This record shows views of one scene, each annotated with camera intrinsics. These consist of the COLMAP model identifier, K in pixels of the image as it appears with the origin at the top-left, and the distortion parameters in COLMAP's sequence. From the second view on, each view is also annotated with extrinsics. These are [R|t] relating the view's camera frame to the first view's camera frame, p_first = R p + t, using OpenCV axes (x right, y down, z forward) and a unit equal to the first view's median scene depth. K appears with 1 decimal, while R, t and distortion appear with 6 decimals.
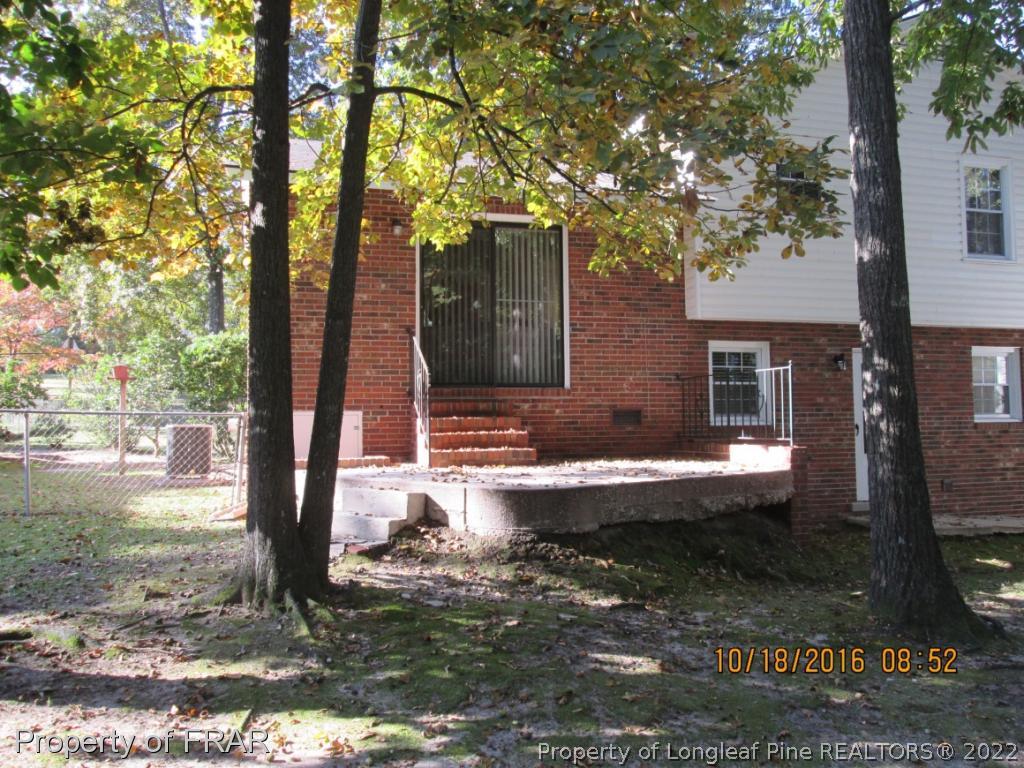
lens RADIAL K [[861.8, 0, 504.7], [0, 861.8, 376.5], [0, 0, 1]] dist [-0.046213, 0.024353]
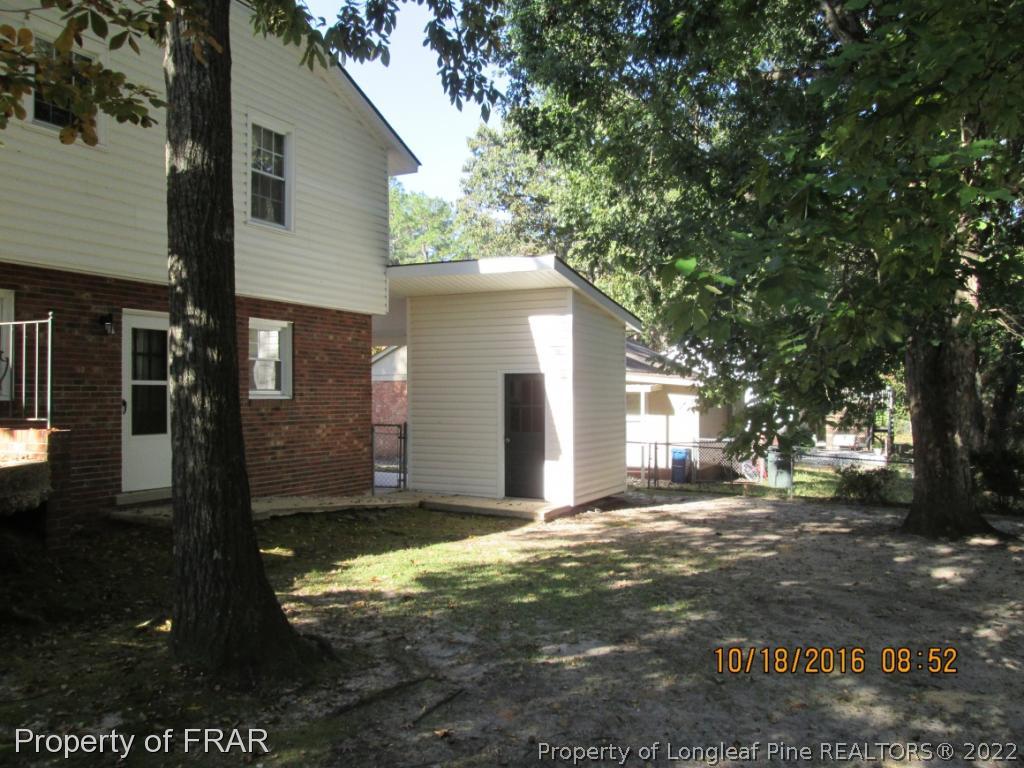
lens RADIAL K [[861.8, 0, 505.2], [0, 861.8, 380.3], [0, 0, 1]] dist [-0.046213, 0.024353]
pose [[0.666801, 0.019730, 0.744974, 0.050773], [-0.042293, 0.999040, 0.011396, 0.014510], [-0.744035, -0.039106, 0.666996, 0.221487]]
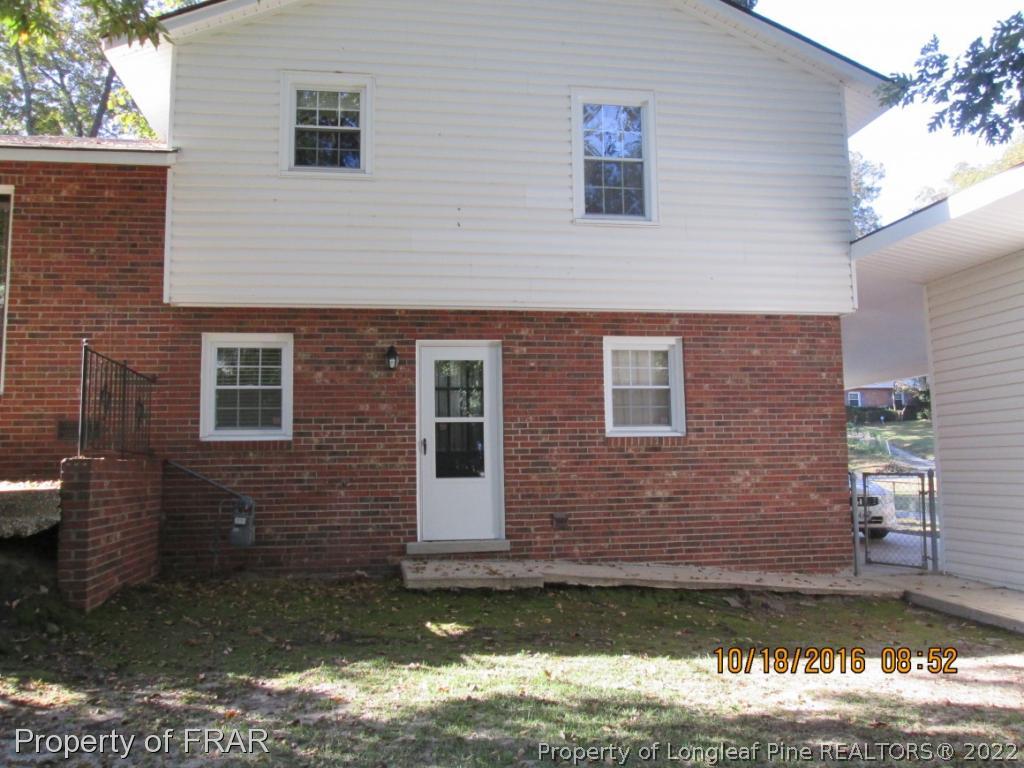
lens RADIAL K [[861.8, 0, 512.6], [0, 861.8, 376.9], [0, 0, 1]] dist [-0.046213, 0.024353]
pose [[0.993464, -0.019476, -0.112475, 0.750014], [0.013549, 0.998491, -0.053215, 0.054467], [0.113341, 0.051343, 0.992229, 0.315787]]
